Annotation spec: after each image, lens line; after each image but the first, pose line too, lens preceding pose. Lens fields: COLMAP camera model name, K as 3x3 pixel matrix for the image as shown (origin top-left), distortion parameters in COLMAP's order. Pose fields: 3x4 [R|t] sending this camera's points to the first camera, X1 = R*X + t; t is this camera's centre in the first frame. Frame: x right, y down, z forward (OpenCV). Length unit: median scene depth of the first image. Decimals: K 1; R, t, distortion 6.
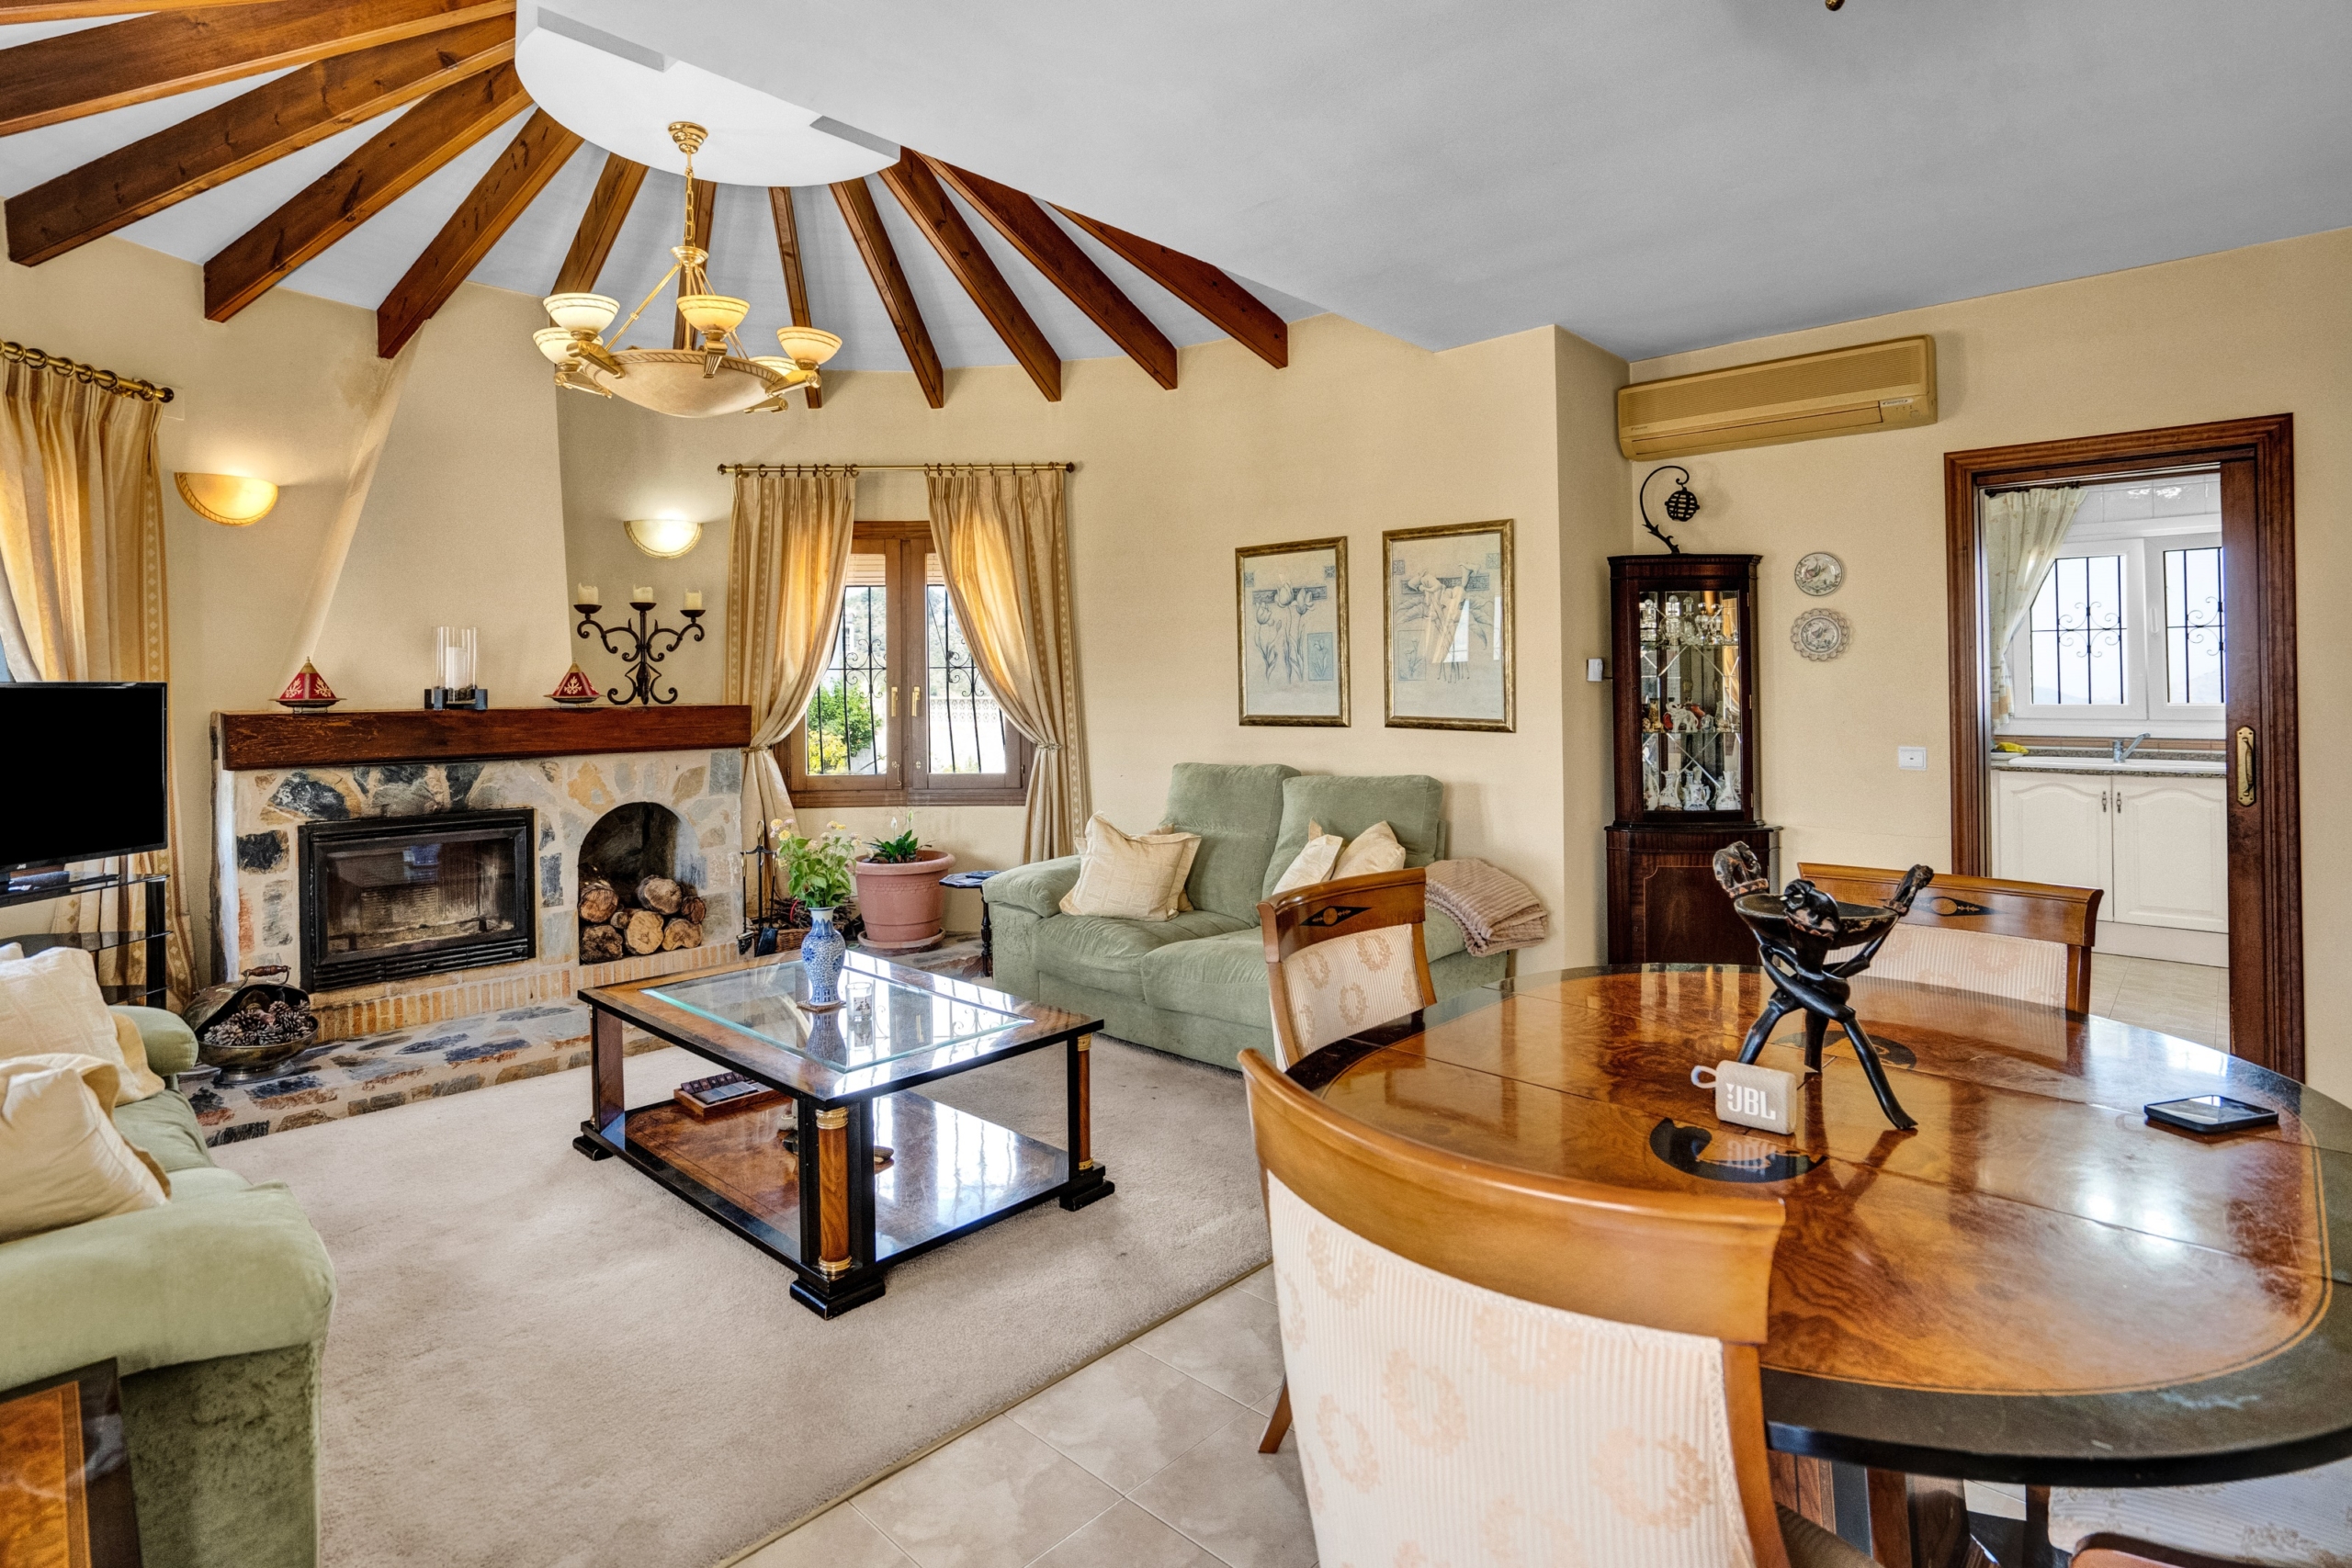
lens RADIAL K [[1206.7, 0, 1174.2], [0, 1206.7, 667.2], [0, 0, 1]] dist [-0.048633, 0.024465]
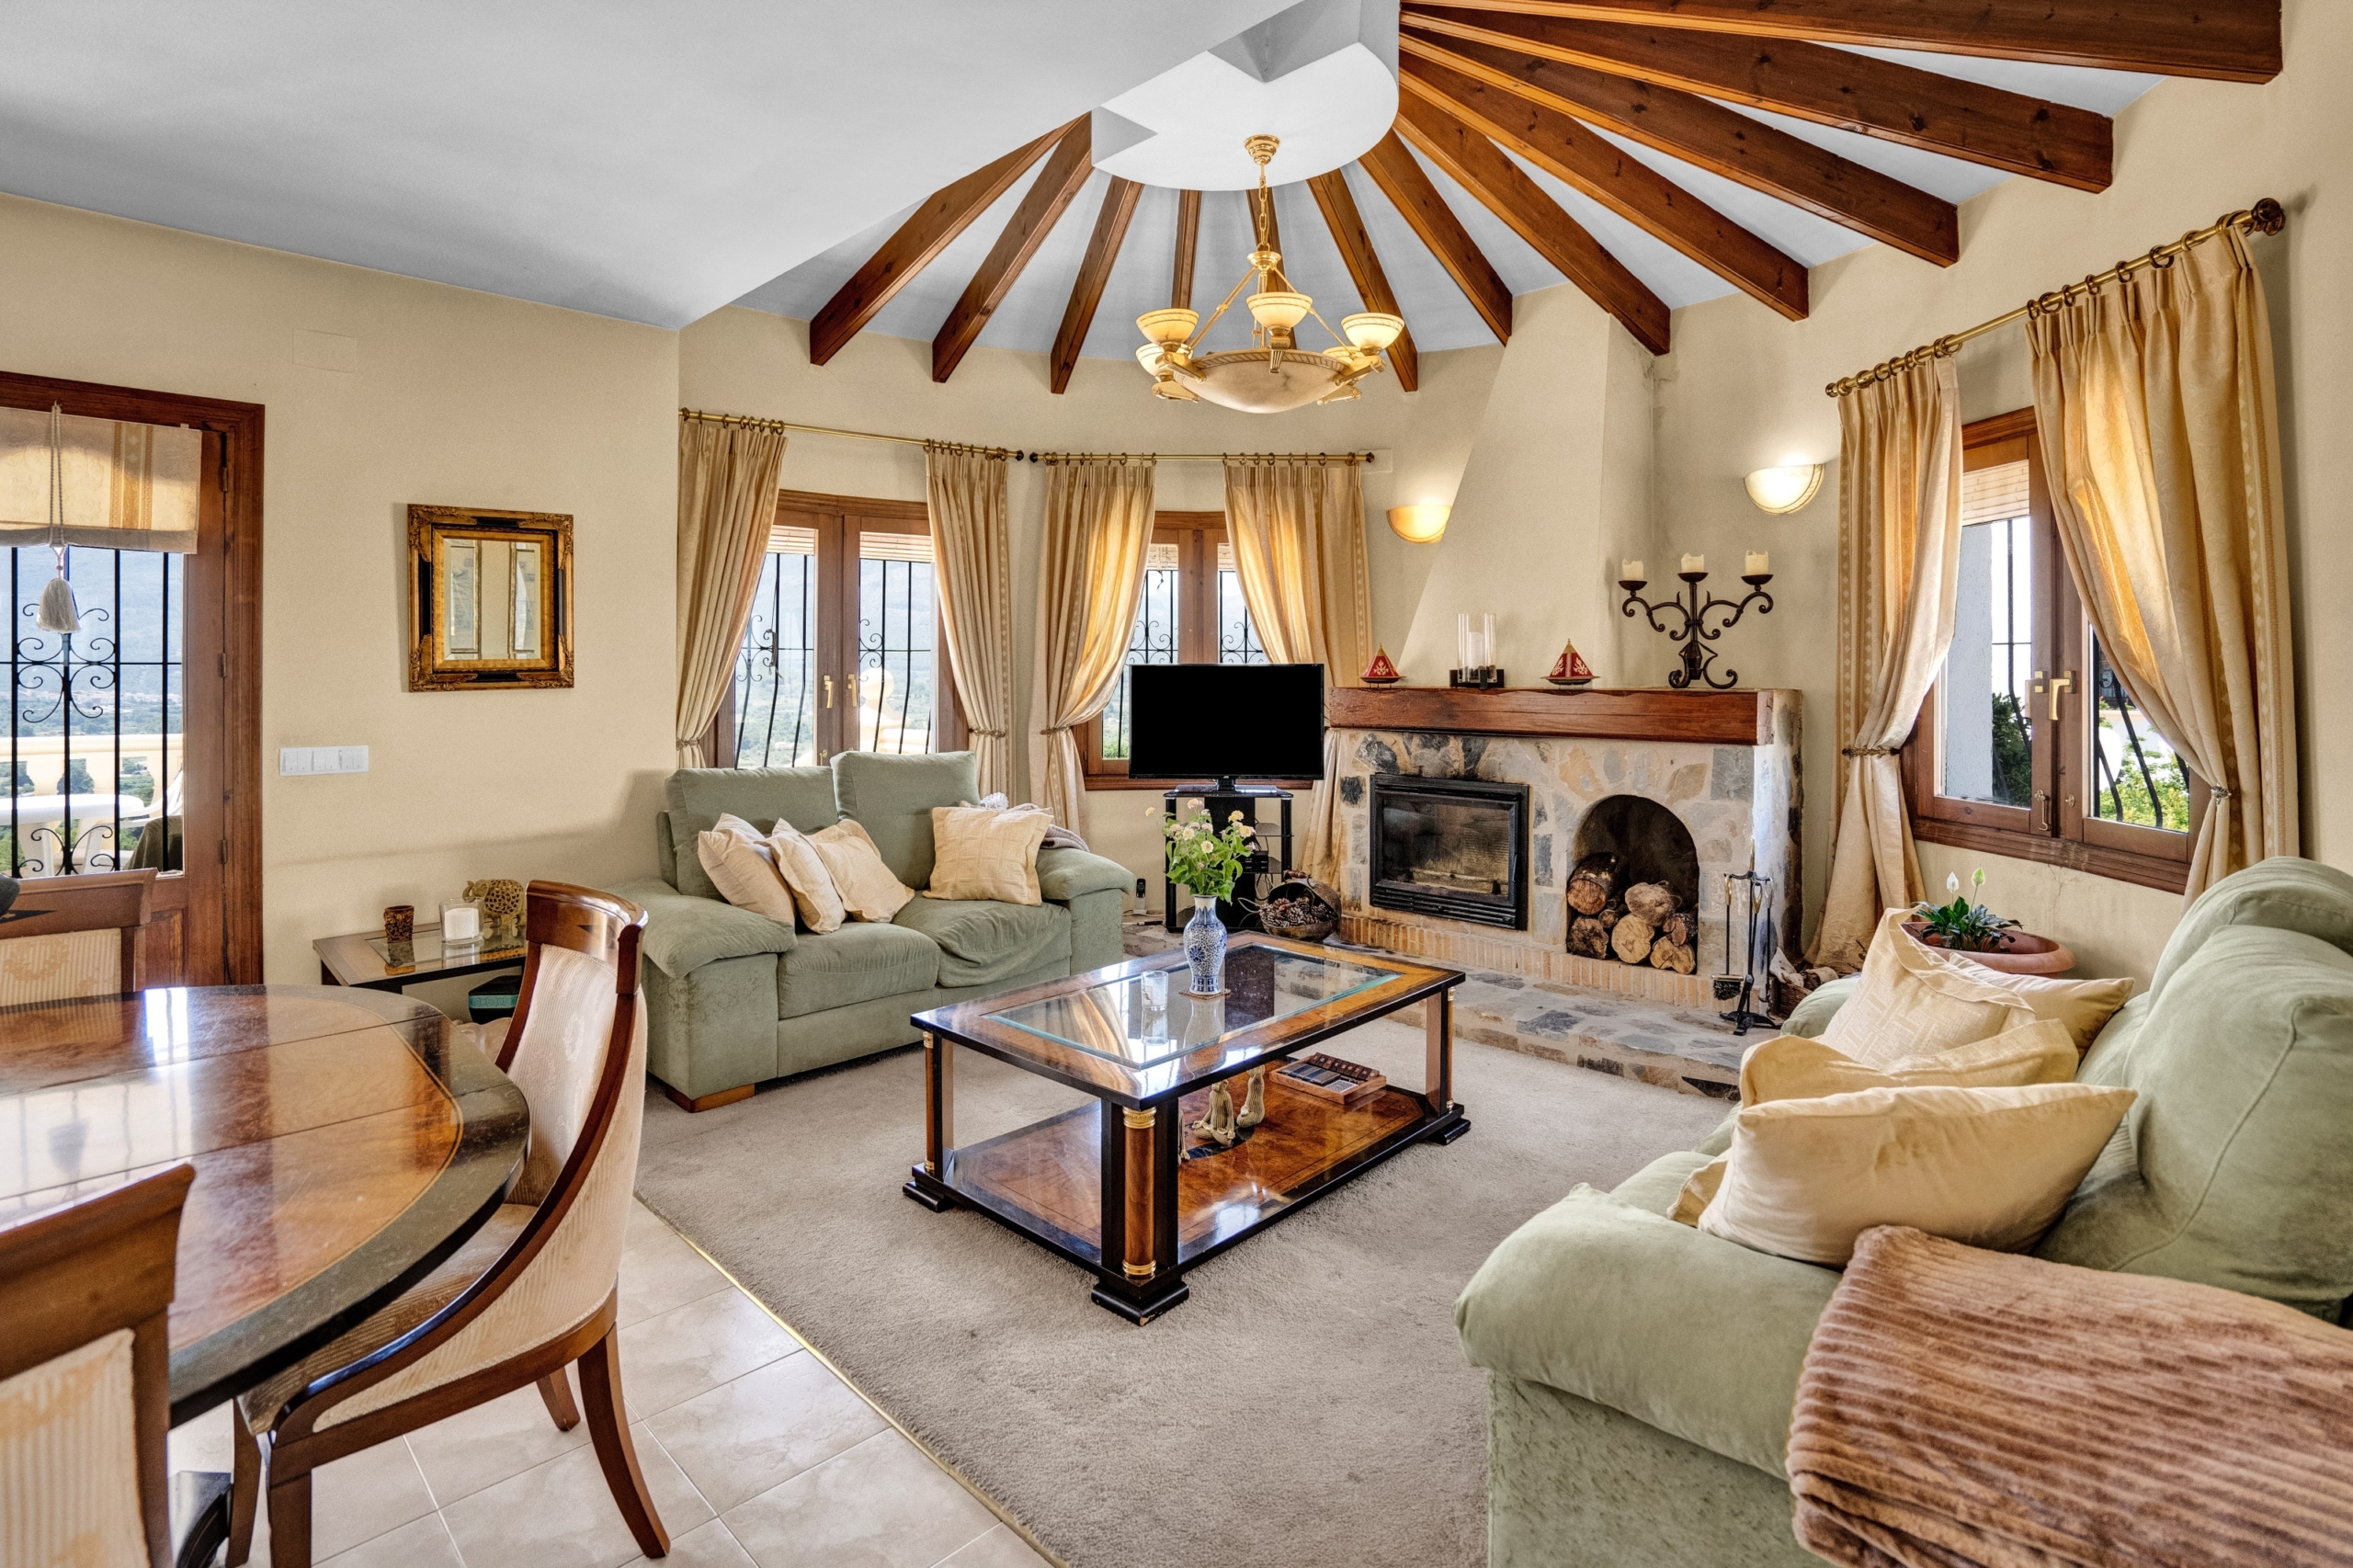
lens RADIAL K [[1182.5, 0, 1154.7], [0, 1182.5, 649.6], [0, 0, 1]] dist [-0.053149, 0.019632]
pose [[-0.040075, -0.008977, -0.999156, 0.468985], [0.014738, 0.999846, -0.009574, 0.005249], [0.999088, -0.015109, -0.039937, 0.689648]]
